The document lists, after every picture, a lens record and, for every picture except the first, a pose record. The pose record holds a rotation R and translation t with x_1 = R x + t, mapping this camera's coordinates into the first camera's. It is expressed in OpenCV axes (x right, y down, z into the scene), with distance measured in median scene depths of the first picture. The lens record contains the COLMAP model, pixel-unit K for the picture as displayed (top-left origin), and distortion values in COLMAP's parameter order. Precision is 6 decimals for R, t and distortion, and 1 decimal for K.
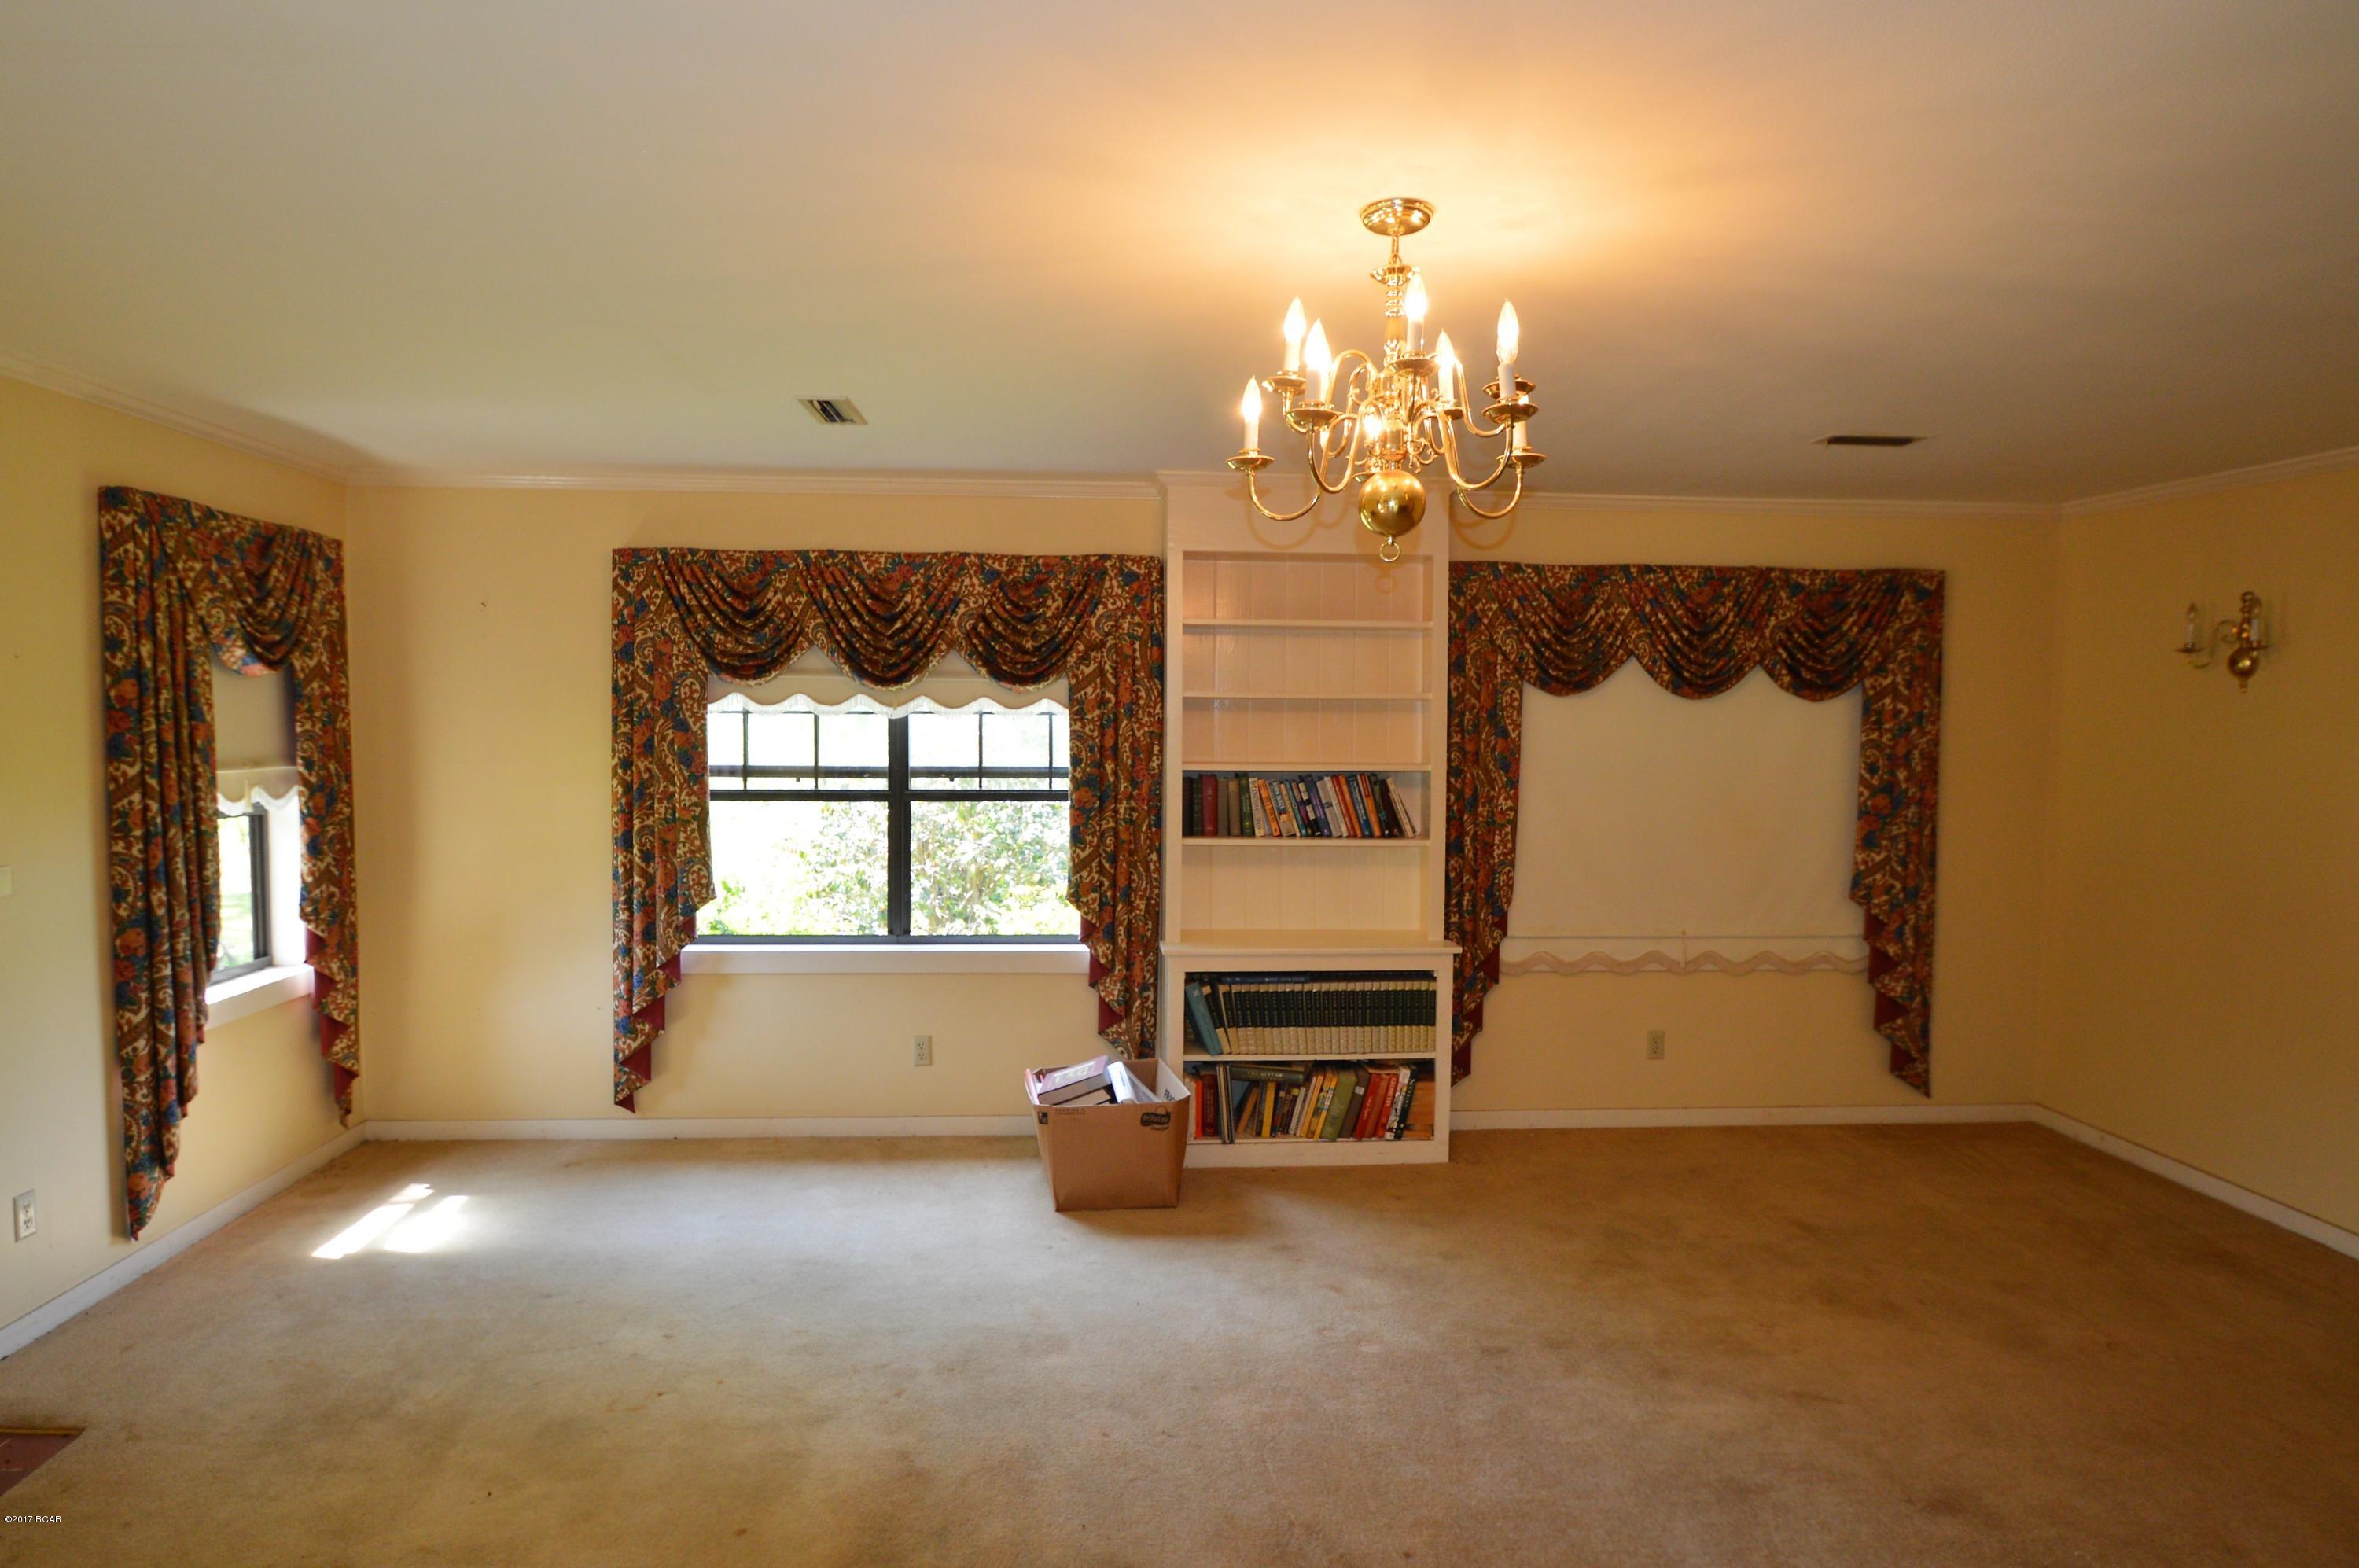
lens RADIAL K [[1306.6, 0, 1185.5], [0, 1306.6, 794.2], [0, 0, 1]] dist [-0.017657, -0.005522]
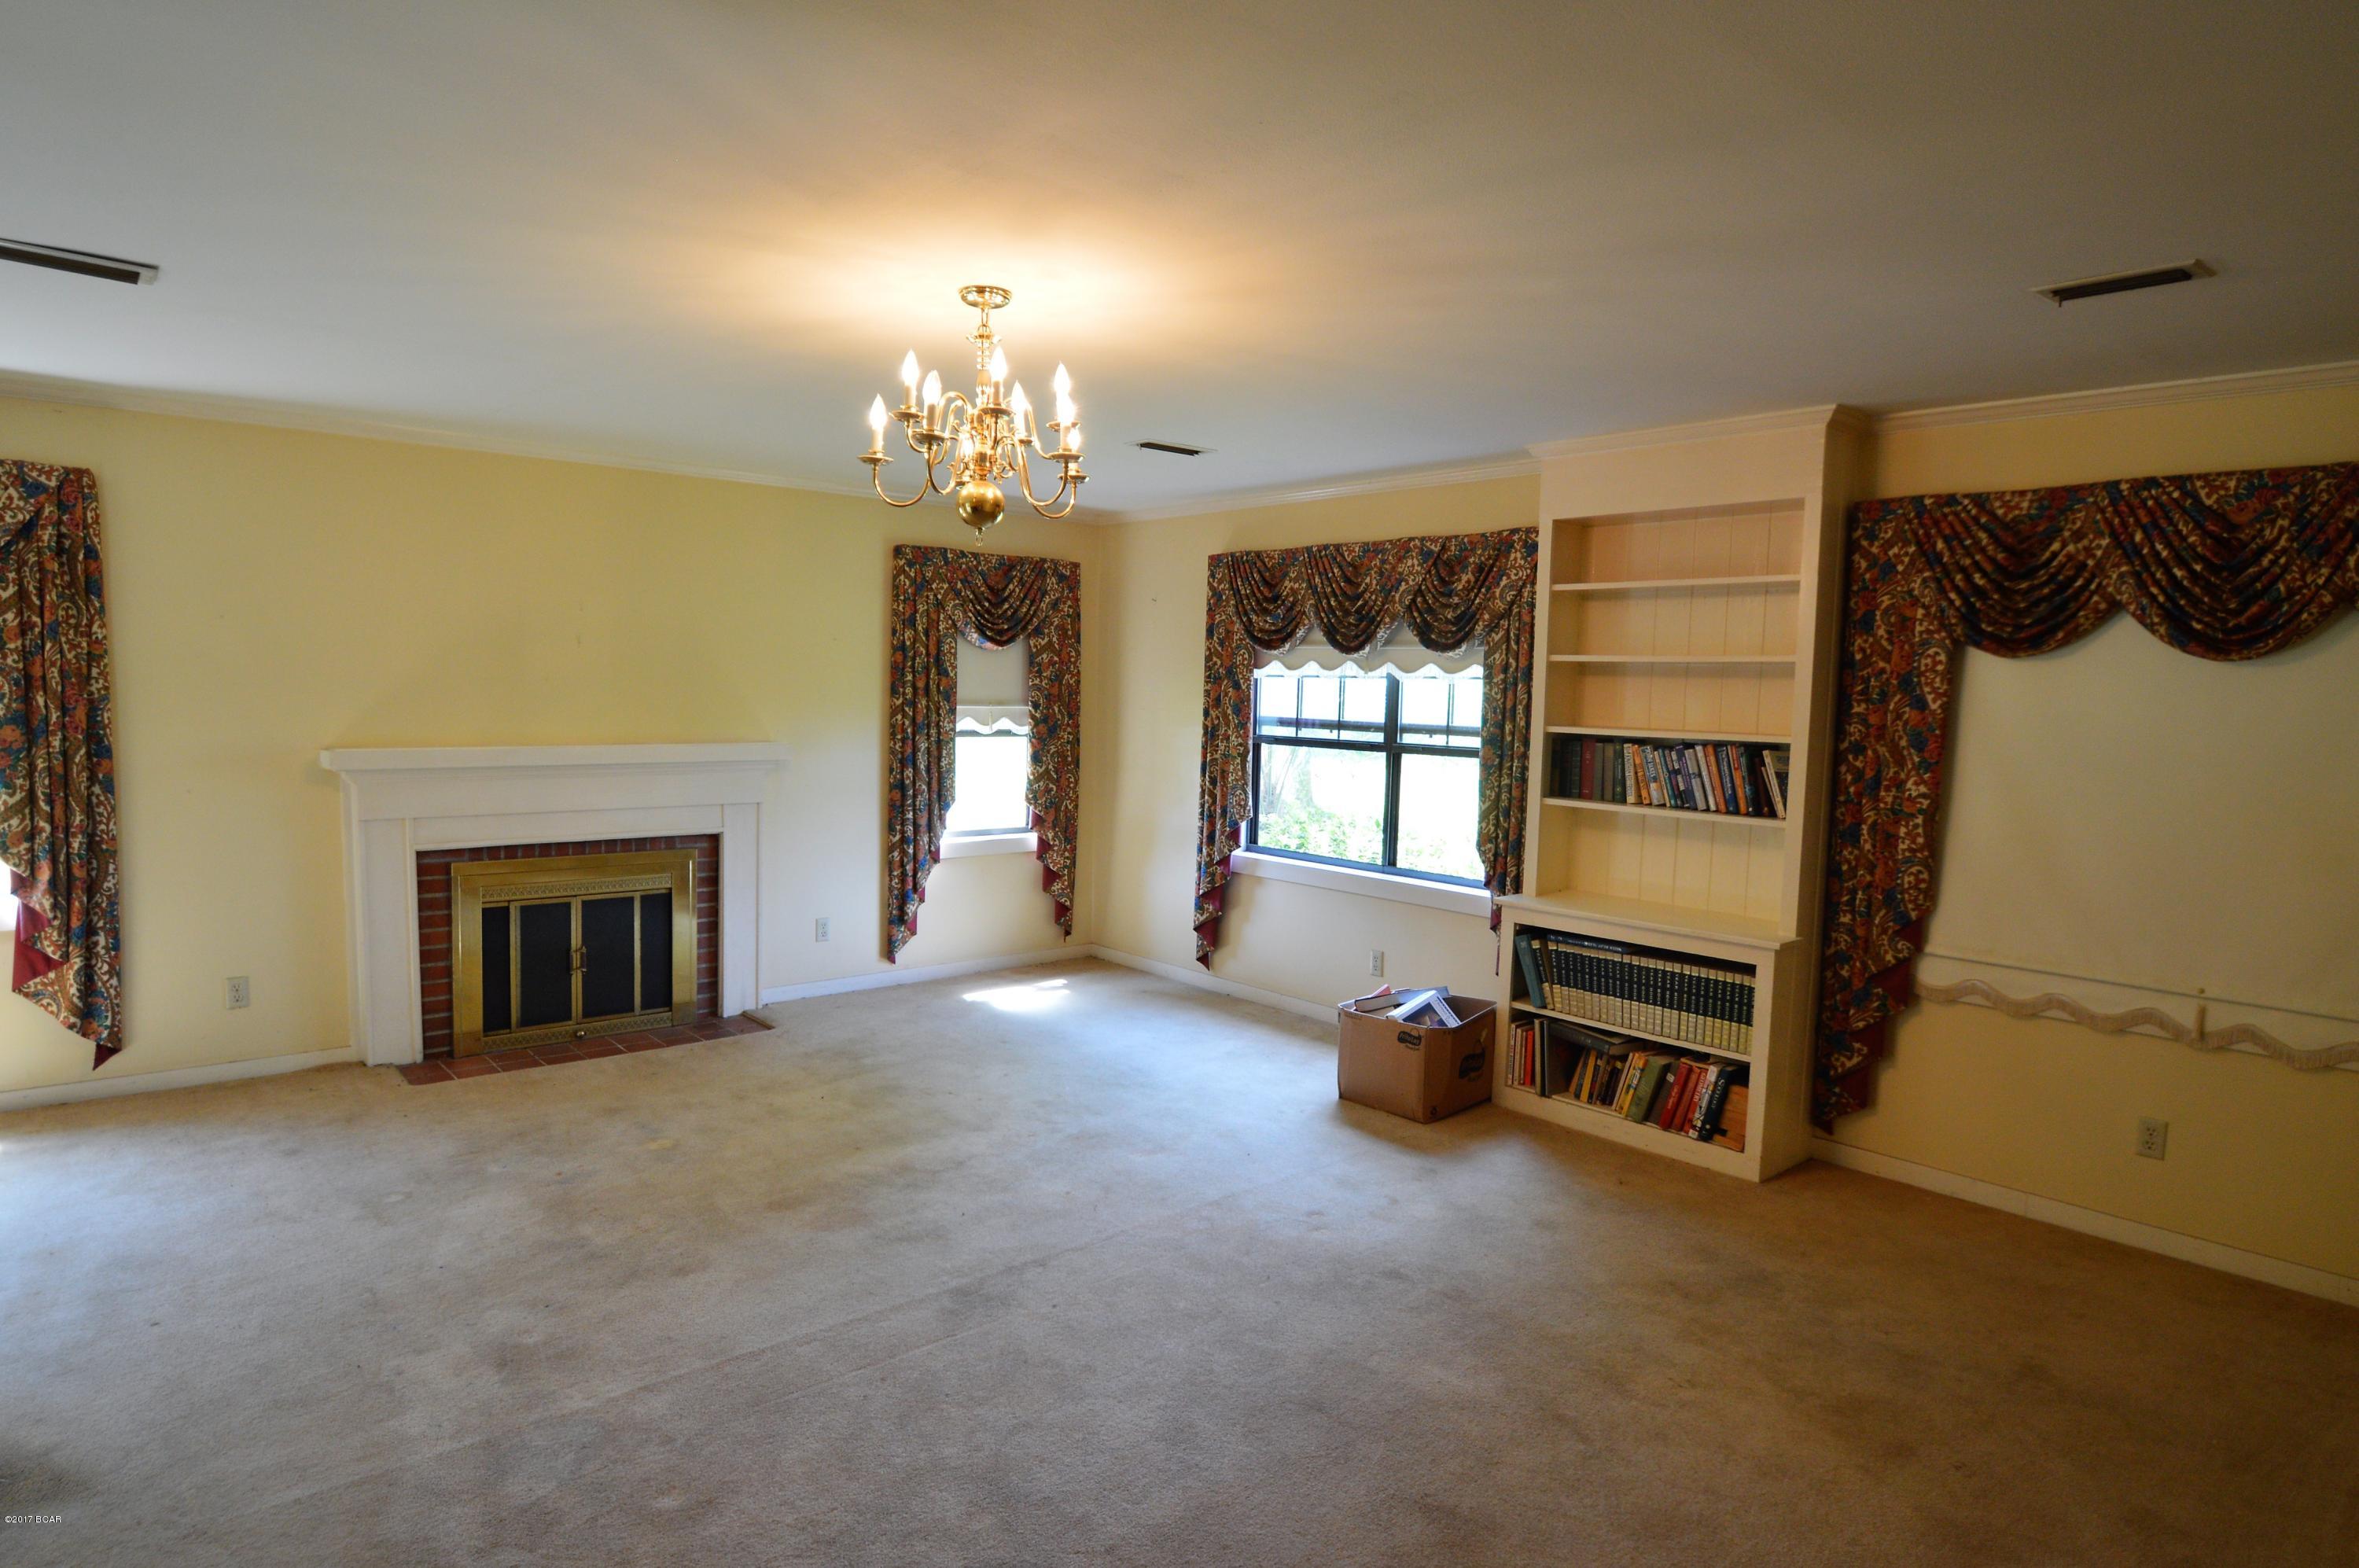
lens RADIAL K [[1306.6, 0, 1188.9], [0, 1306.6, 780.0], [0, 0, 1]] dist [-0.017657, -0.005522]
pose [[0.614889, 0.064967, -0.785933, 0.638297], [-0.060742, 0.997542, 0.034936, 0.000792], [0.786271, 0.026257, 0.617324, 0.140456]]
